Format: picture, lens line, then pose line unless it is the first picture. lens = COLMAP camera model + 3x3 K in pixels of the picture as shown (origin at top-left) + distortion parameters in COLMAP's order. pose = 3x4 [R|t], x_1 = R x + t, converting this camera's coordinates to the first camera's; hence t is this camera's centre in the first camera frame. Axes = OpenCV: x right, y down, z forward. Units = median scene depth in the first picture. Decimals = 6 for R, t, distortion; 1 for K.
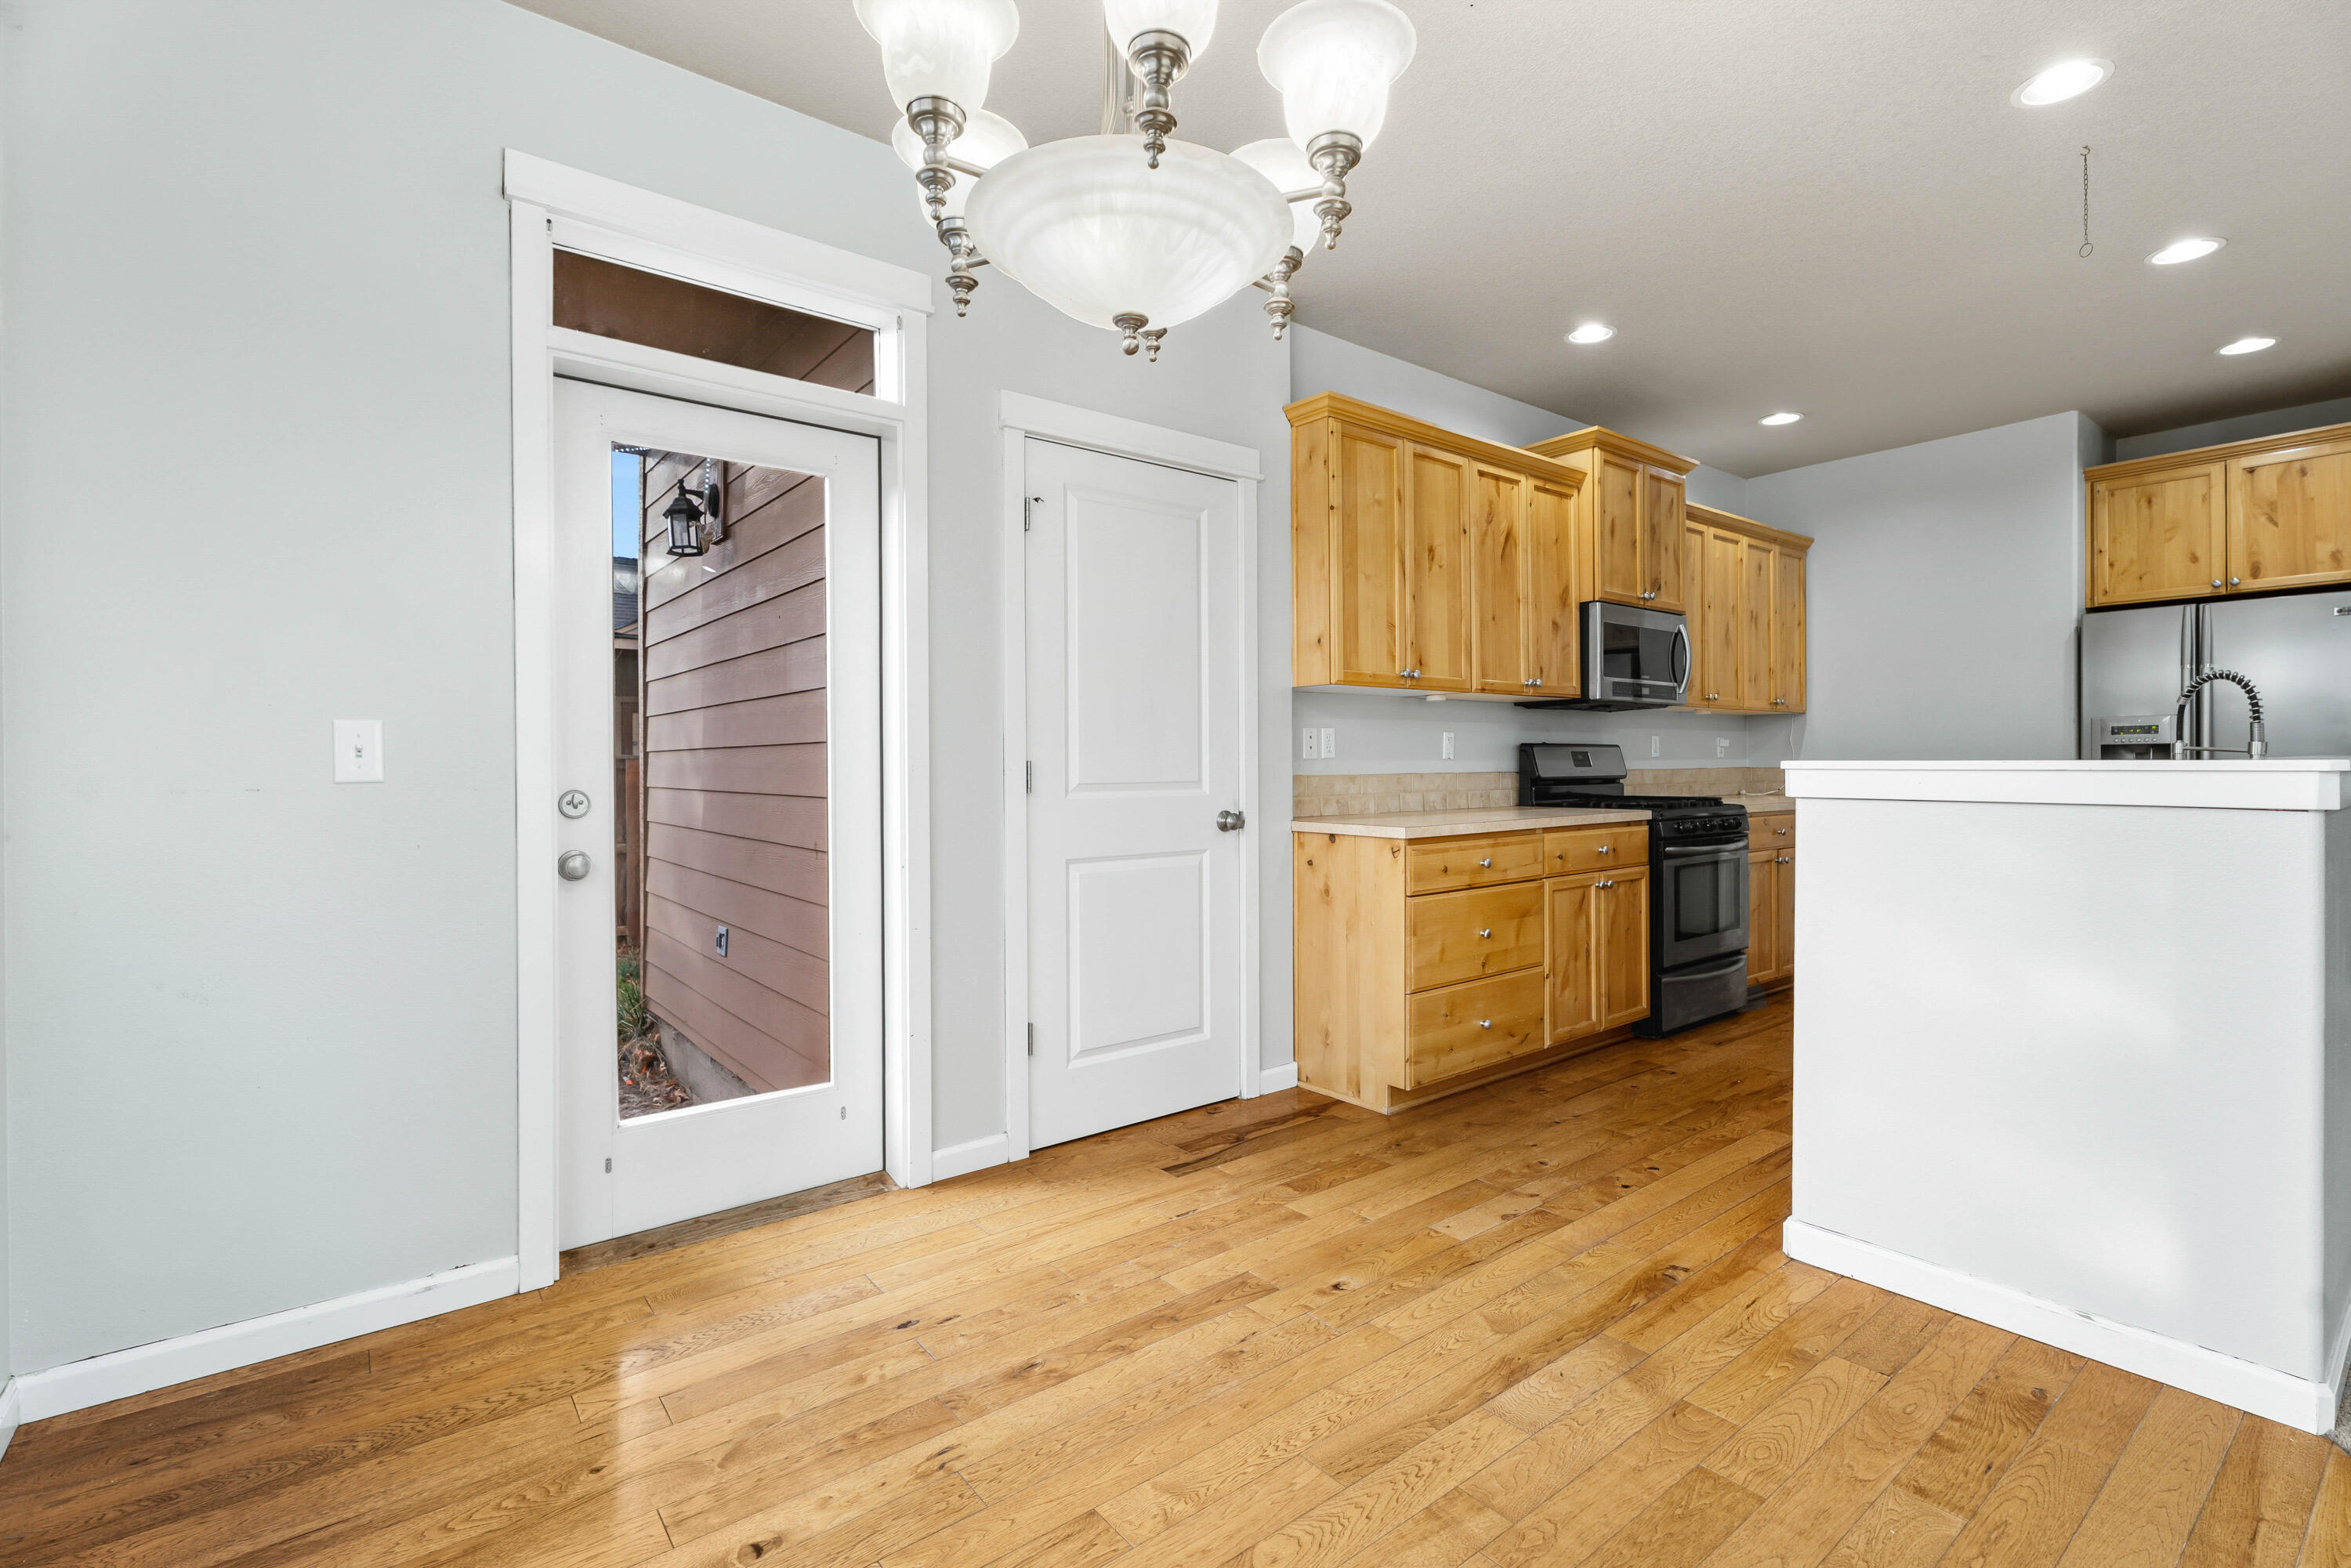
lens RADIAL K [[1053.9, 0, 1168.2], [0, 1053.9, 774.8], [0, 0, 1]] dist [-0.002113, -0.001093]
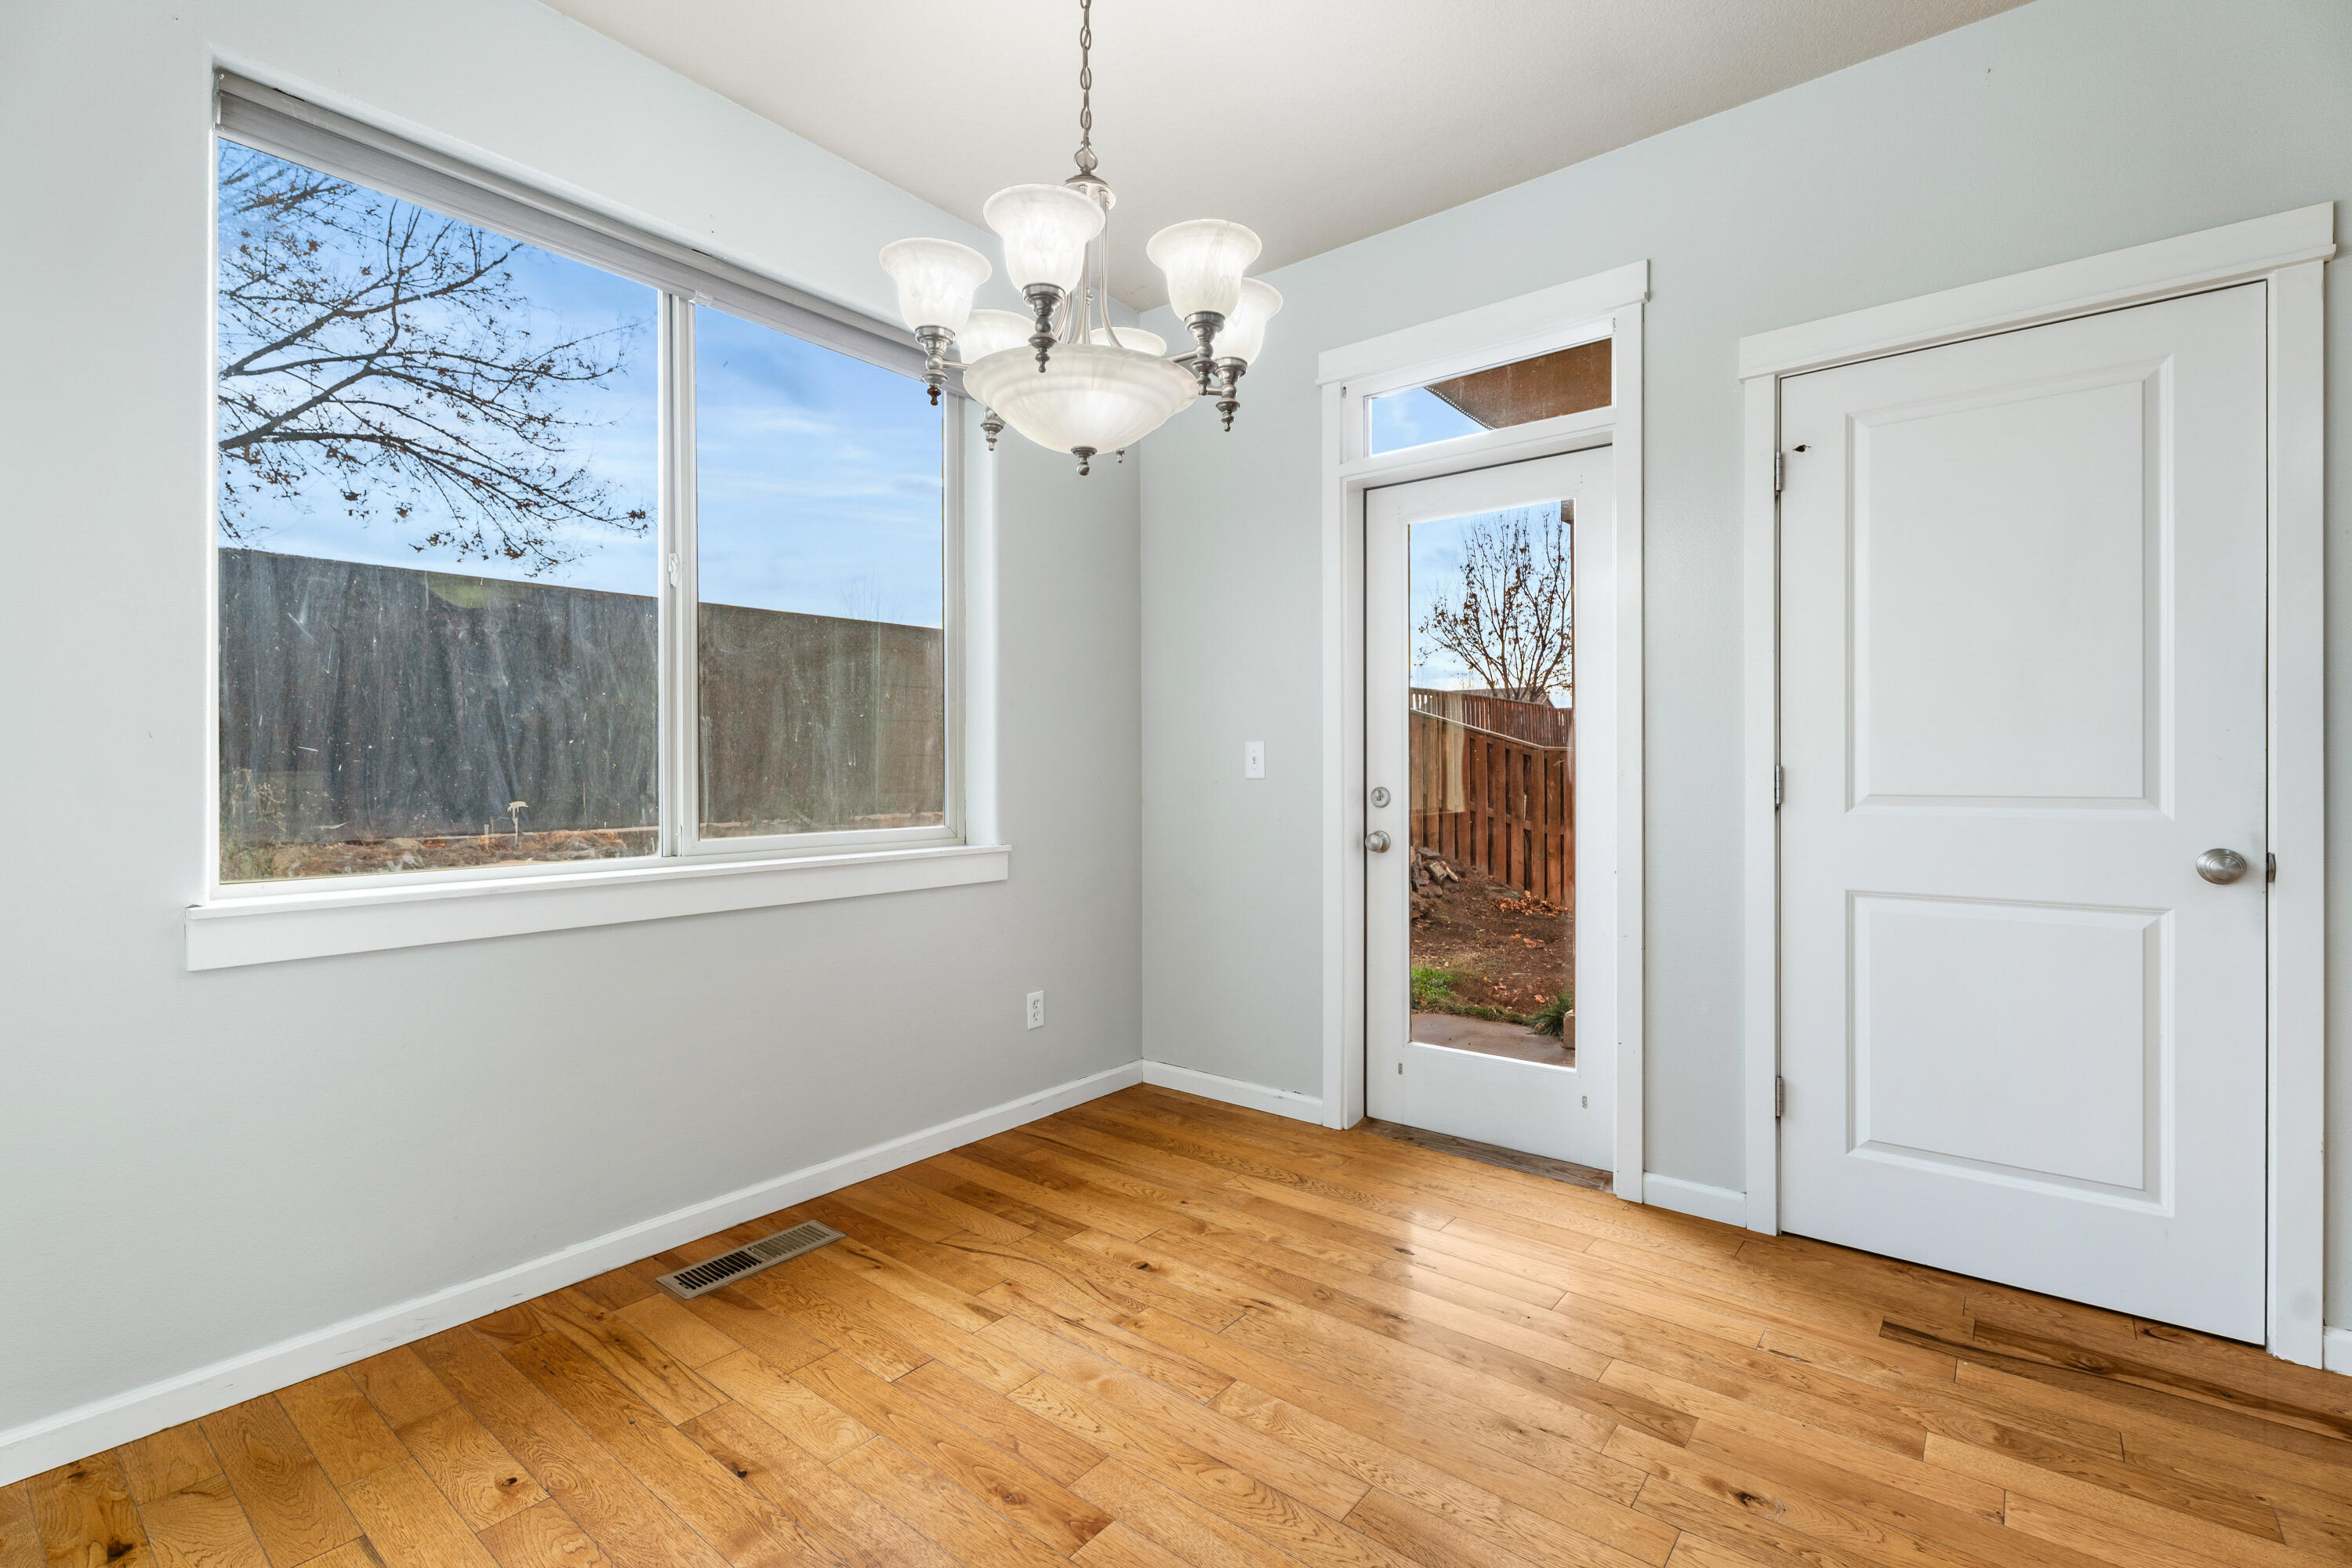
lens RADIAL K [[1054.4, 0, 1181.0], [0, 1054.4, 776.1], [0, 0, 1]] dist [-0.002113, -0.001093]
pose [[0.229104, 0.007890, -0.973370, 0.503455], [-0.012049, 0.999914, 0.005269, -0.002556], [0.973327, 0.010521, 0.229179, 0.299812]]
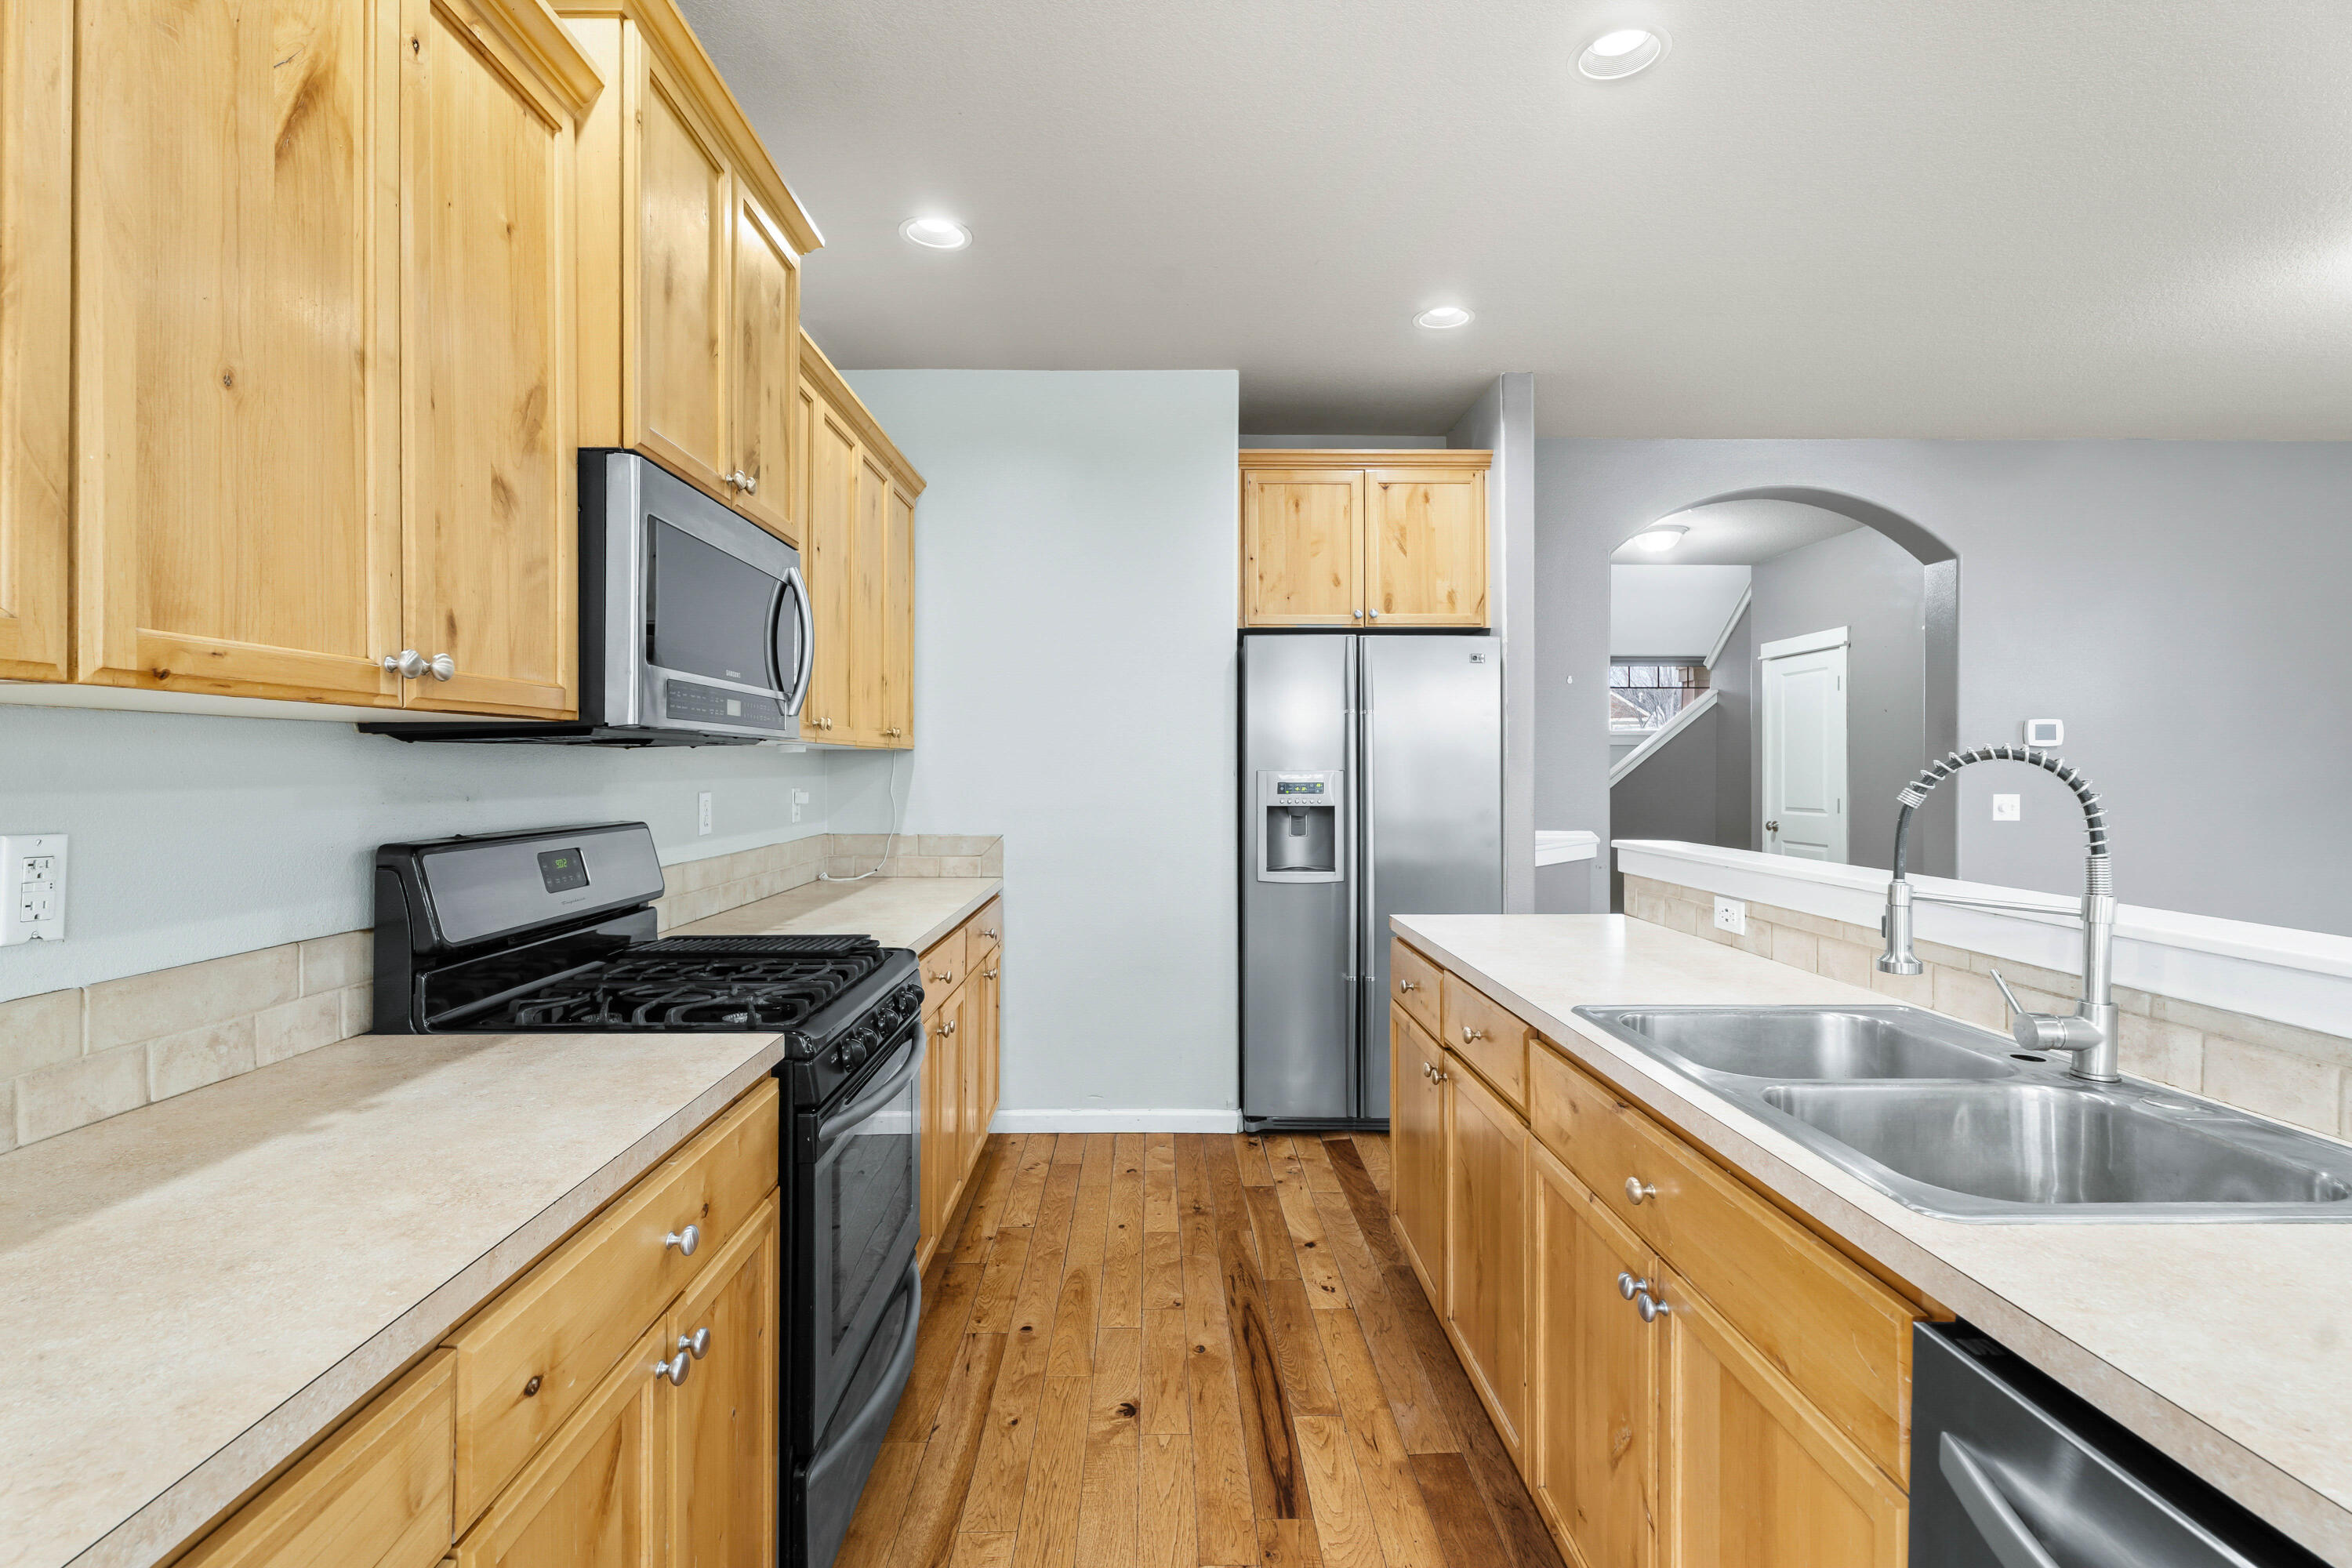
lens RADIAL K [[1054.4, 0, 1128.9], [0, 1054.4, 758.3], [0, 0, 1]] dist [-0.002113, -0.001093]
pose [[0.615120, 0.012239, 0.788338, 0.302966], [0.000822, 0.999869, -0.016165, -0.072288], [-0.788433, 0.010591, 0.615030, 0.850084]]
